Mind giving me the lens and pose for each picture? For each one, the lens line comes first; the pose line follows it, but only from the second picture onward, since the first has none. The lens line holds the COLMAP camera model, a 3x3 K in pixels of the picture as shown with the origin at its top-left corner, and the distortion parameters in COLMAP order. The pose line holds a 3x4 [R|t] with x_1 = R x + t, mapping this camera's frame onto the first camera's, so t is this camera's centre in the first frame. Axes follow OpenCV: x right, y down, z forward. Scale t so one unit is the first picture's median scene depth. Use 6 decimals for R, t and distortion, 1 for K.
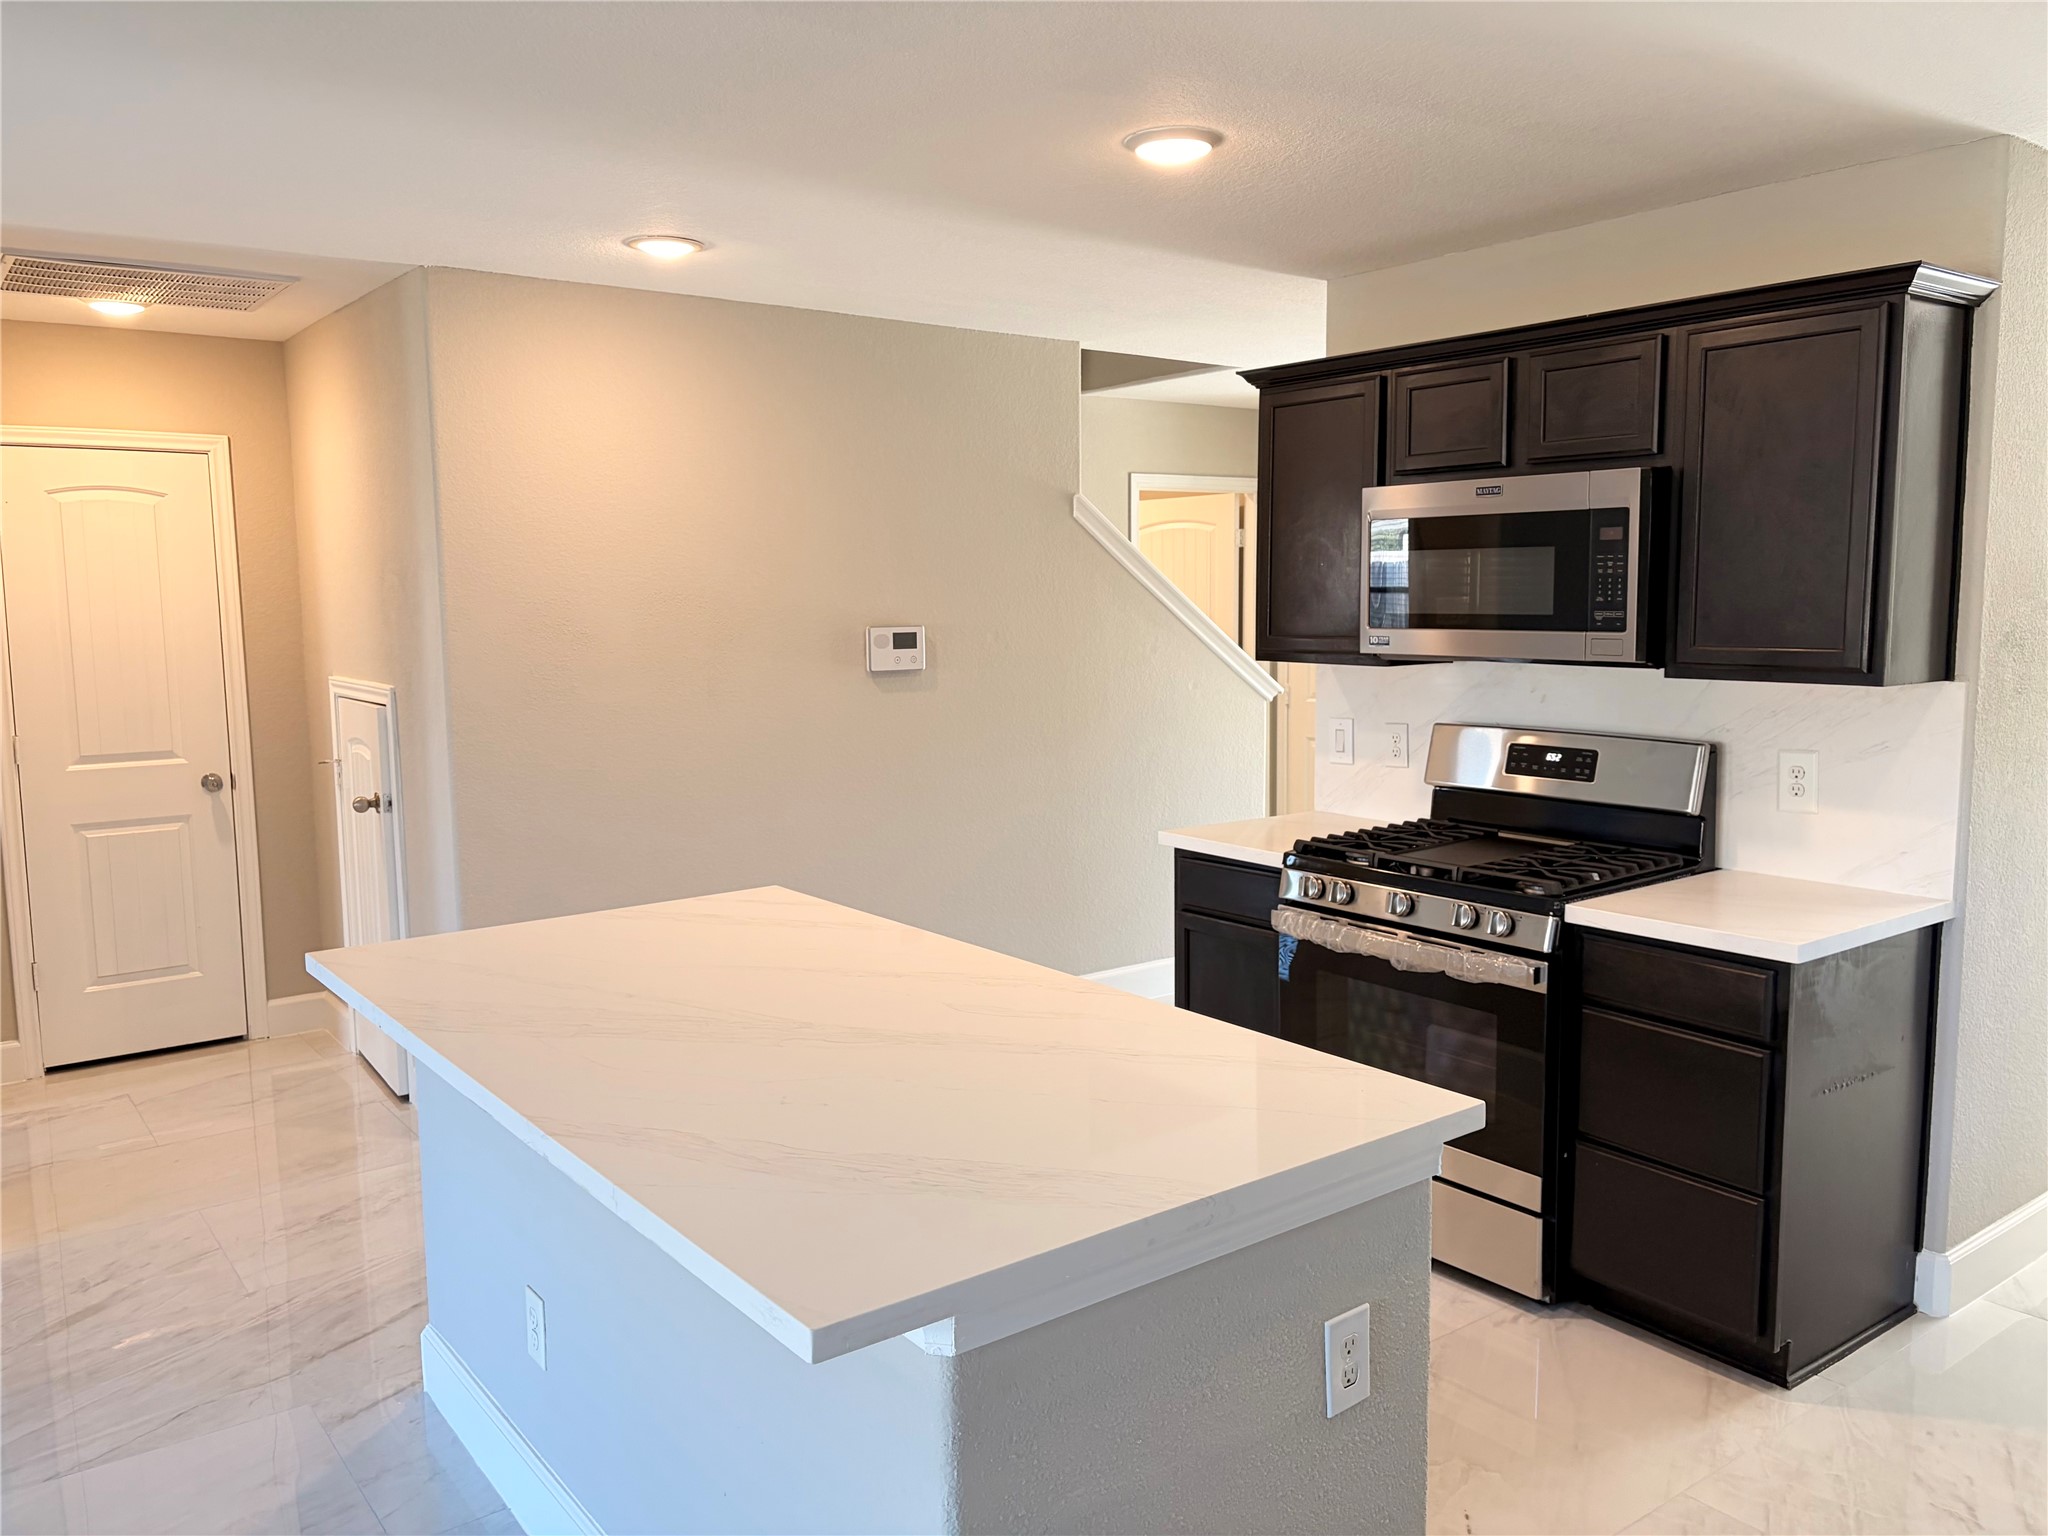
lens RADIAL K [[1563.3, 0, 1046.6], [0, 1563.3, 777.6], [0, 0, 1]] dist [0.060216, -0.076983]
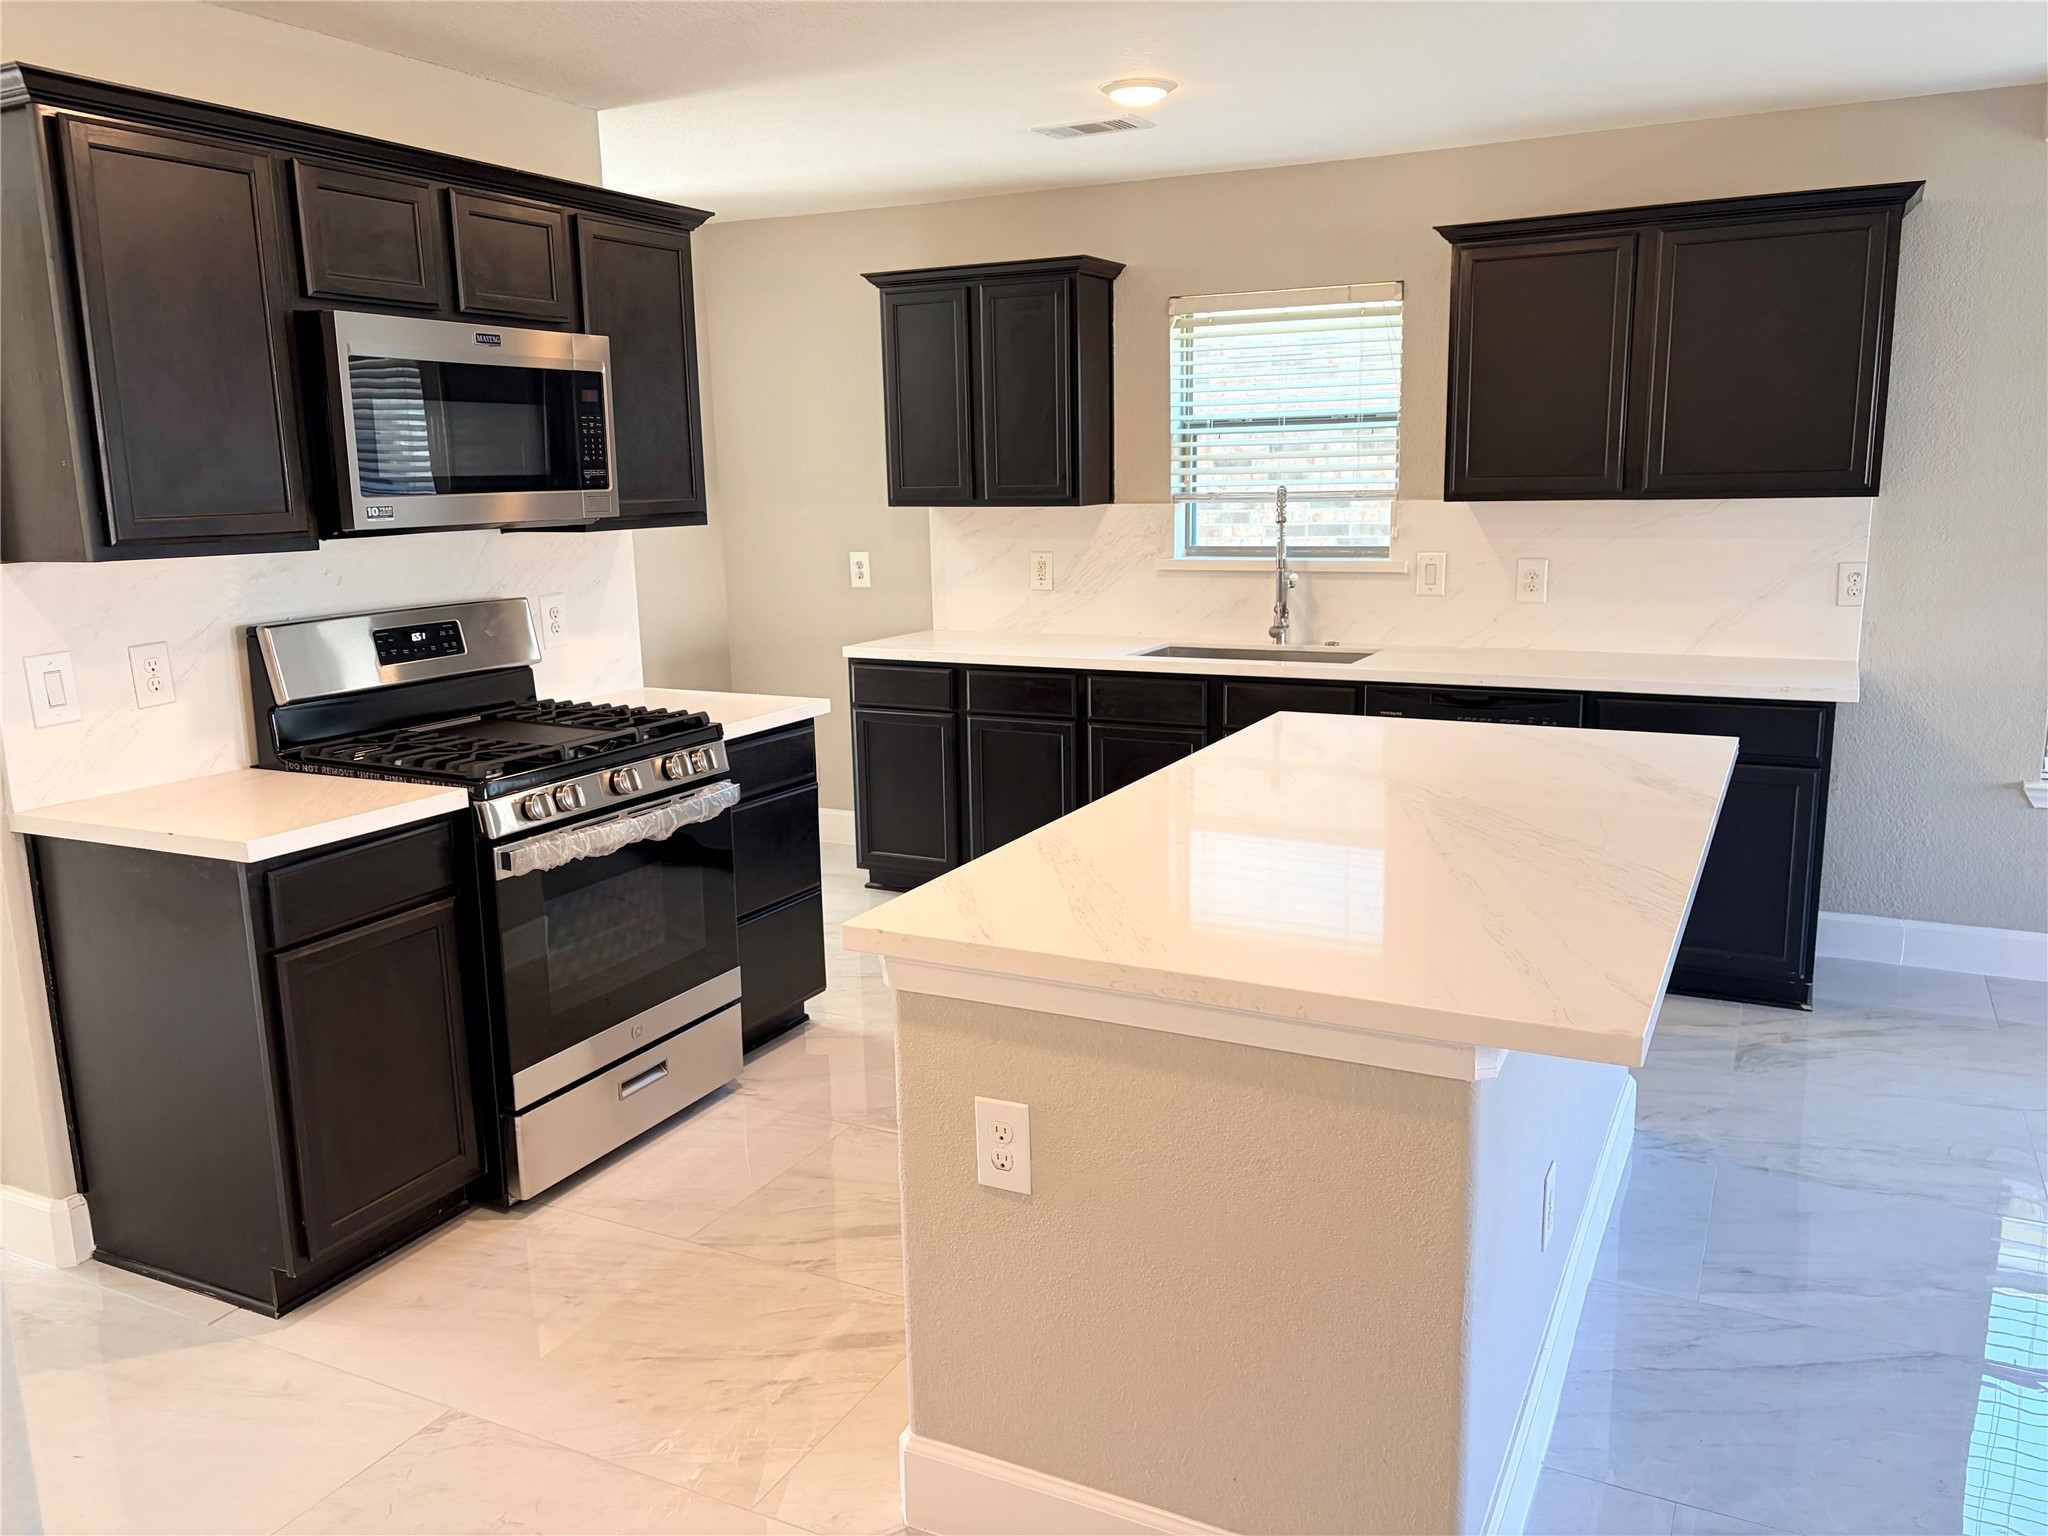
lens RADIAL K [[1563.3, 0, 1019.6], [0, 1563.3, 775.1], [0, 0, 1]] dist [0.060216, -0.076983]
pose [[-0.427521, -0.157249, 0.890224, -0.736106], [0.133836, 0.962893, 0.234359, -0.115508], [-0.894044, 0.219337, -0.390611, 1.181371]]
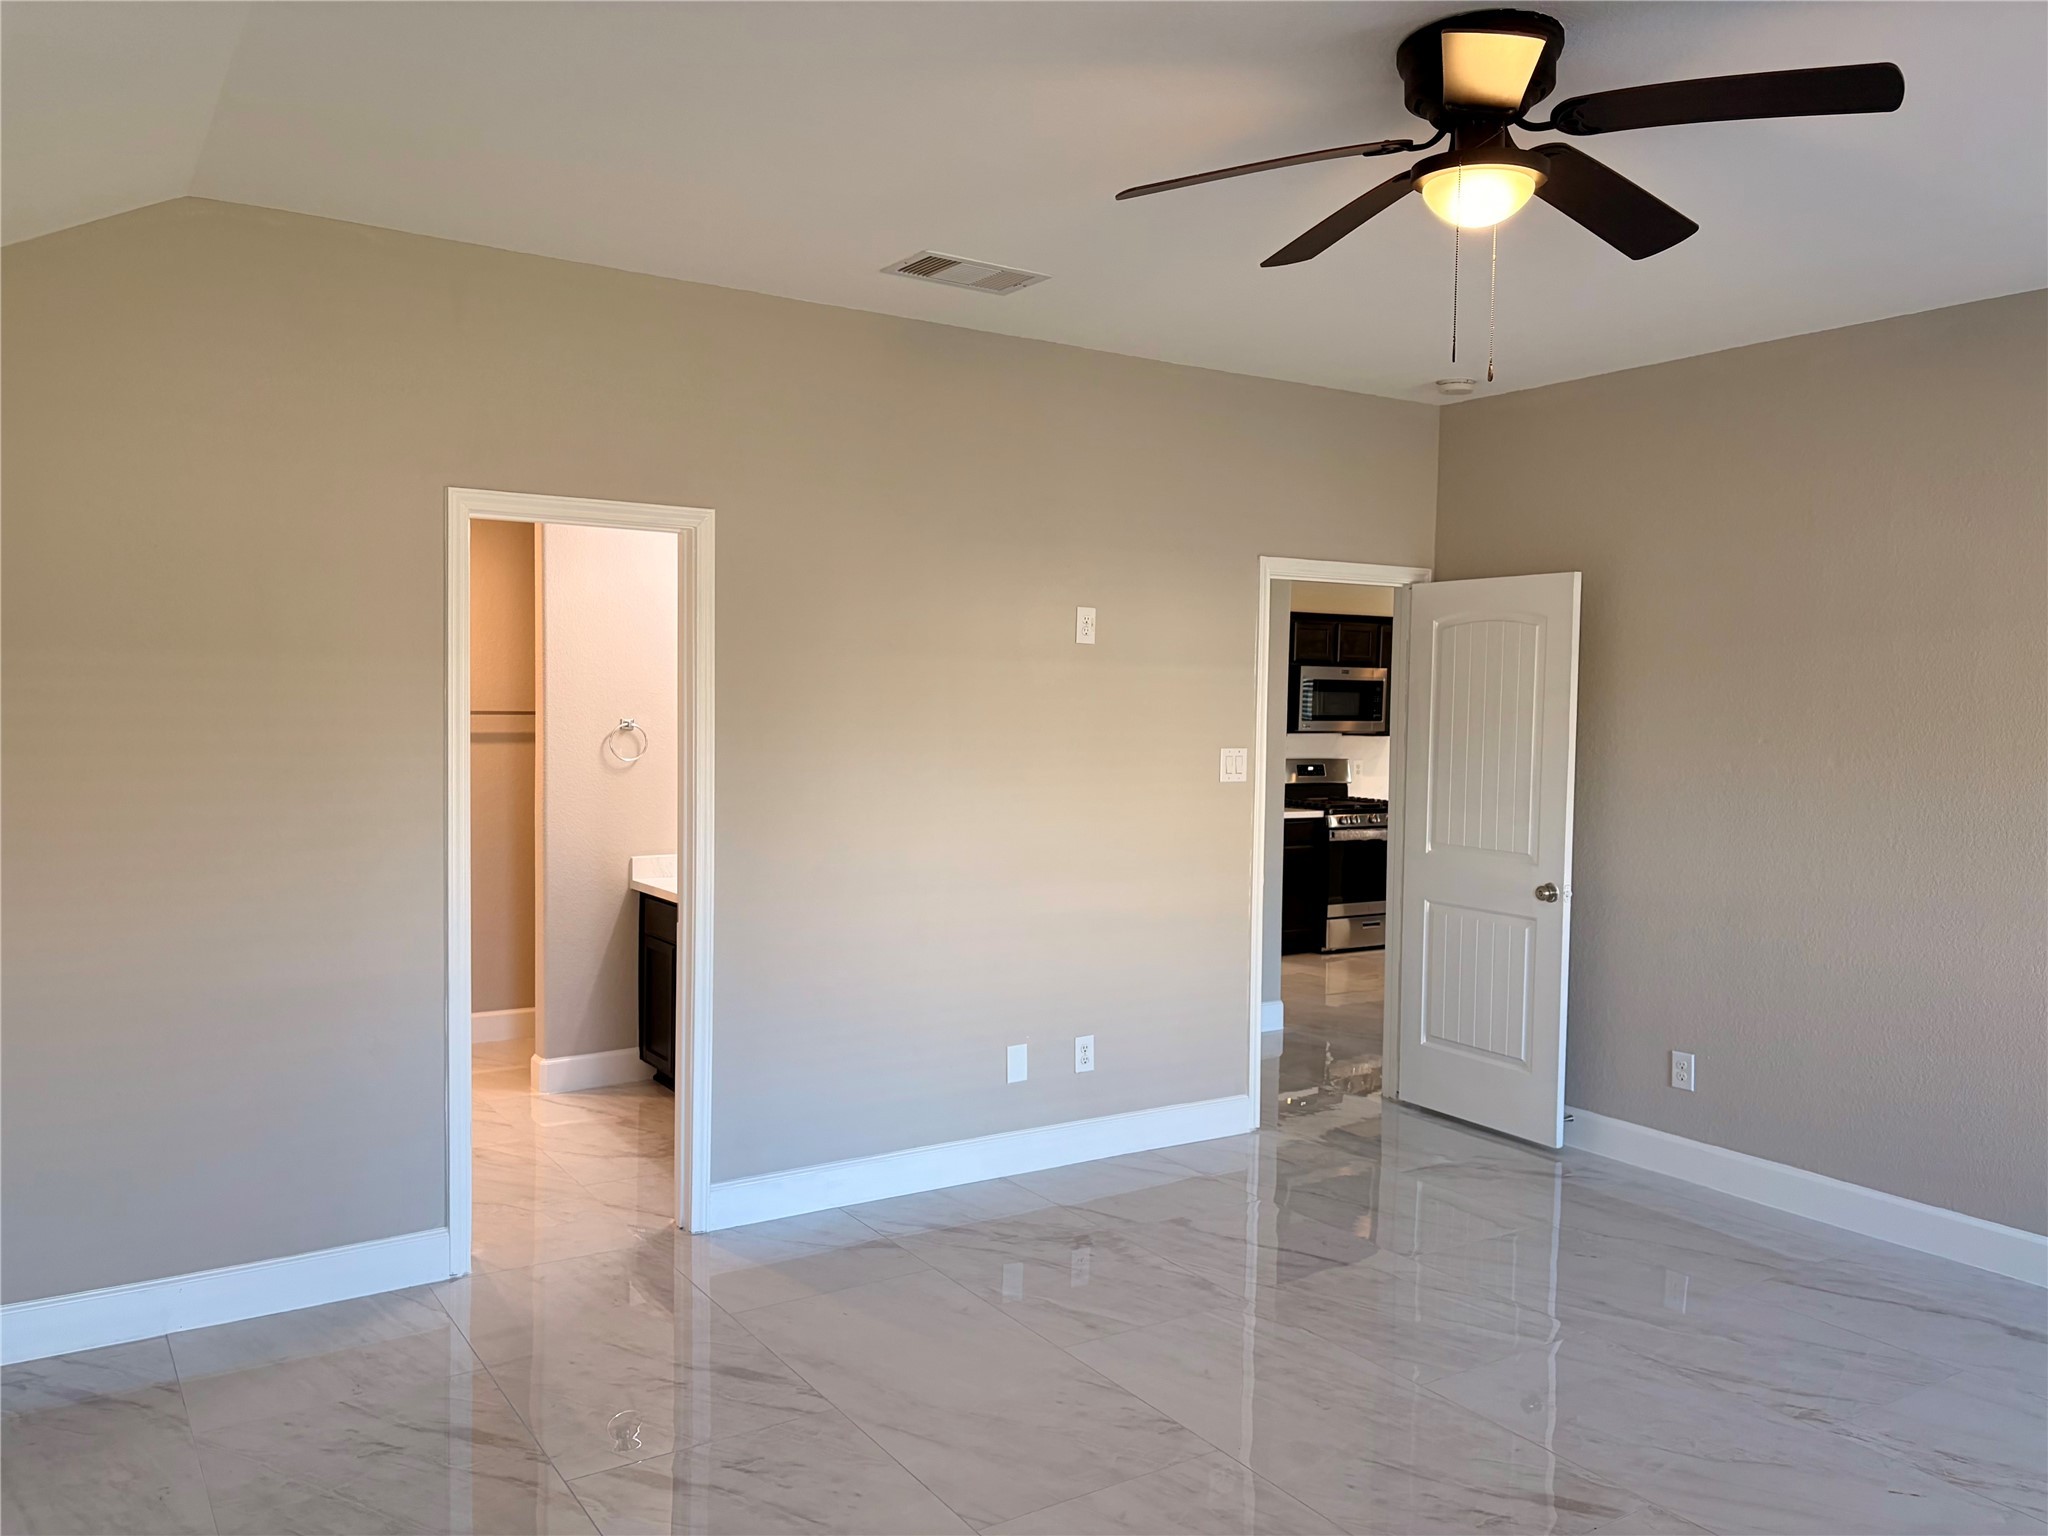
lens RADIAL K [[1563.3, 0, 953.4], [0, 1563.3, 788.5], [0, 0, 1]] dist [0.060216, -0.076983]
pose [[0.105418, -0.047935, 0.993272, -2.681378], [0.103995, 0.993892, 0.036928, -0.157303], [-0.988975, 0.099402, 0.109759, 1.459561]]
